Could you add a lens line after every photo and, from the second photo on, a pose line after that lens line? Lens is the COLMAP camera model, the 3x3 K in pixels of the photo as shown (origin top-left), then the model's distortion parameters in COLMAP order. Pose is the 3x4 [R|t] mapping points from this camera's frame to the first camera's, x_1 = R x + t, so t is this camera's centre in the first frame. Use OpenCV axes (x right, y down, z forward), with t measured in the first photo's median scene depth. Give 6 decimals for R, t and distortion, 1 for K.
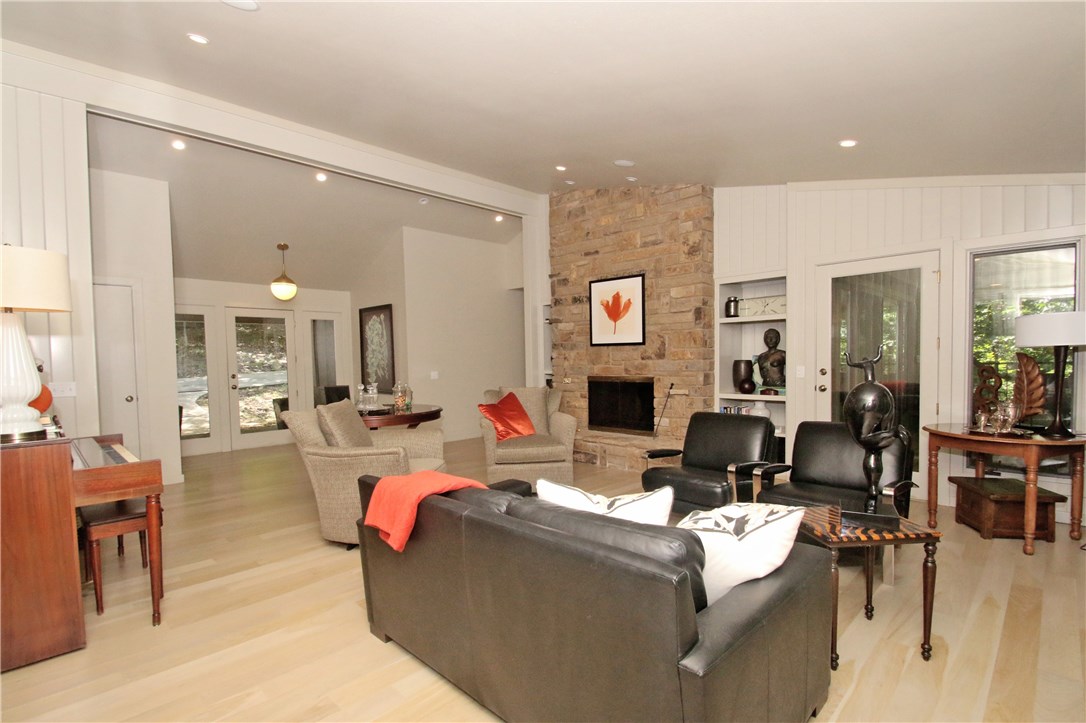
lens RADIAL K [[514.5, 0, 540.6], [0, 514.5, 381.7], [0, 0, 1]] dist [0.018344, -0.018298]
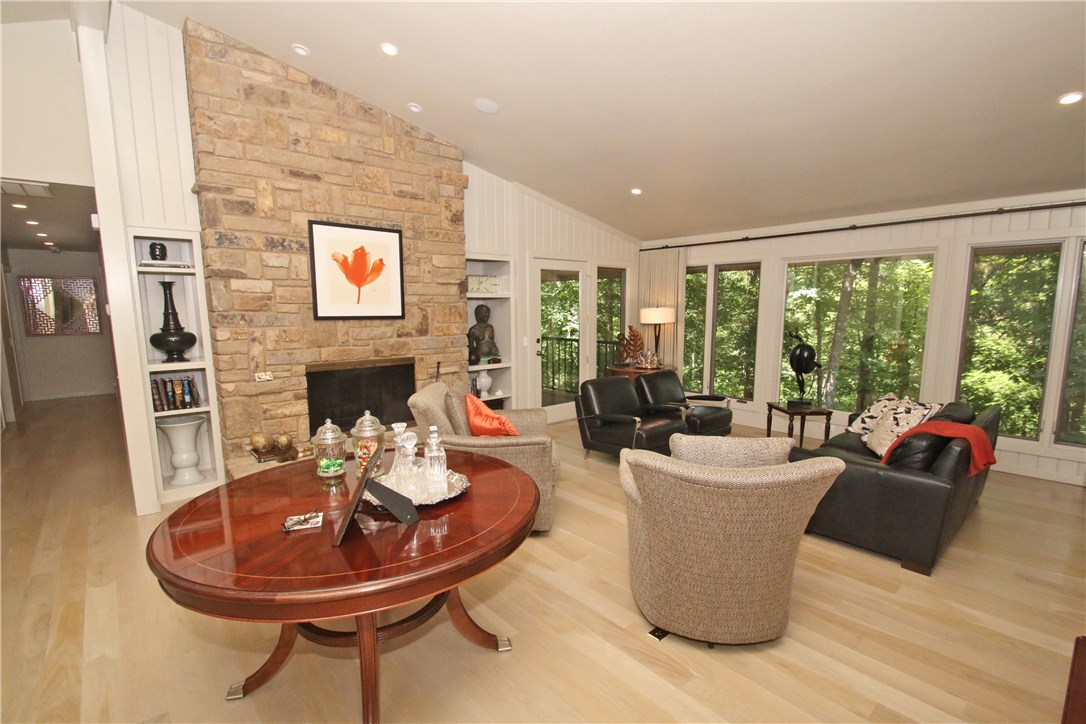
lens RADIAL K [[514.5, 0, 540.6], [0, 514.5, 382.2], [0, 0, 1]] dist [0.018344, -0.018298]
pose [[0.057970, -0.131817, 0.989578, -0.601958], [0.047557, 0.990484, 0.129152, -0.066349], [-0.997185, 0.039574, 0.063687, 0.721092]]
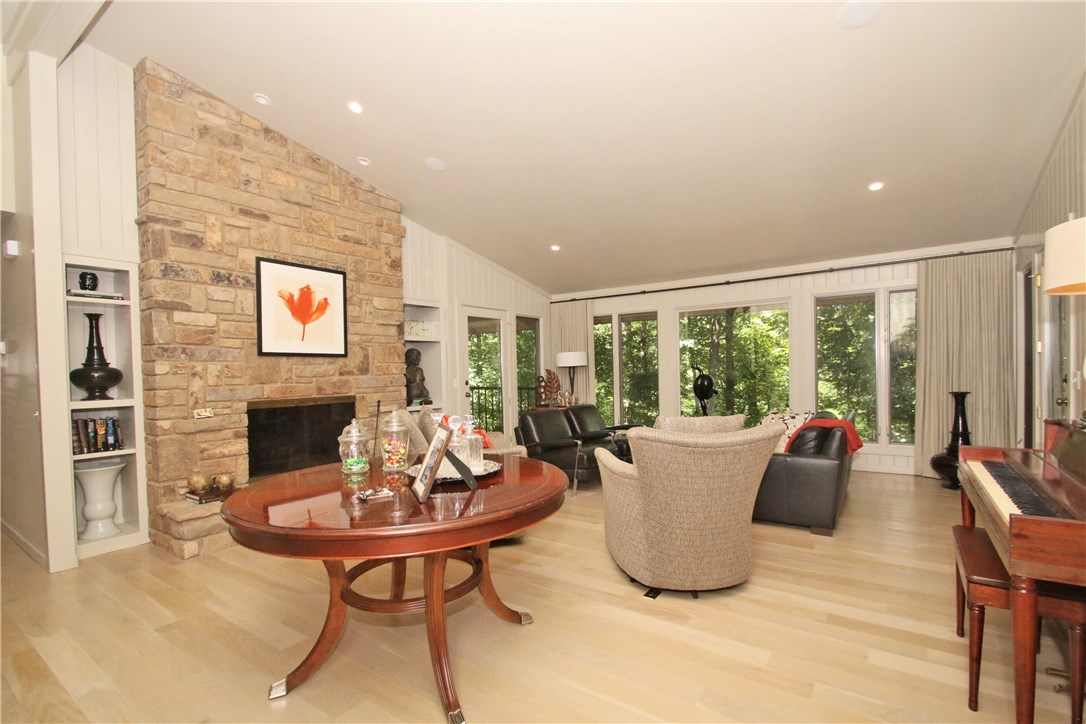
lens RADIAL K [[516.1, 0, 545.5], [0, 516.1, 379.4], [0, 0, 1]] dist [0.018014, -0.016419]
pose [[-0.185827, 0.001318, 0.982582, -0.665248], [0.067551, 0.997650, 0.011437, -0.023568], [-0.980258, 0.068499, -0.185479, 0.827586]]
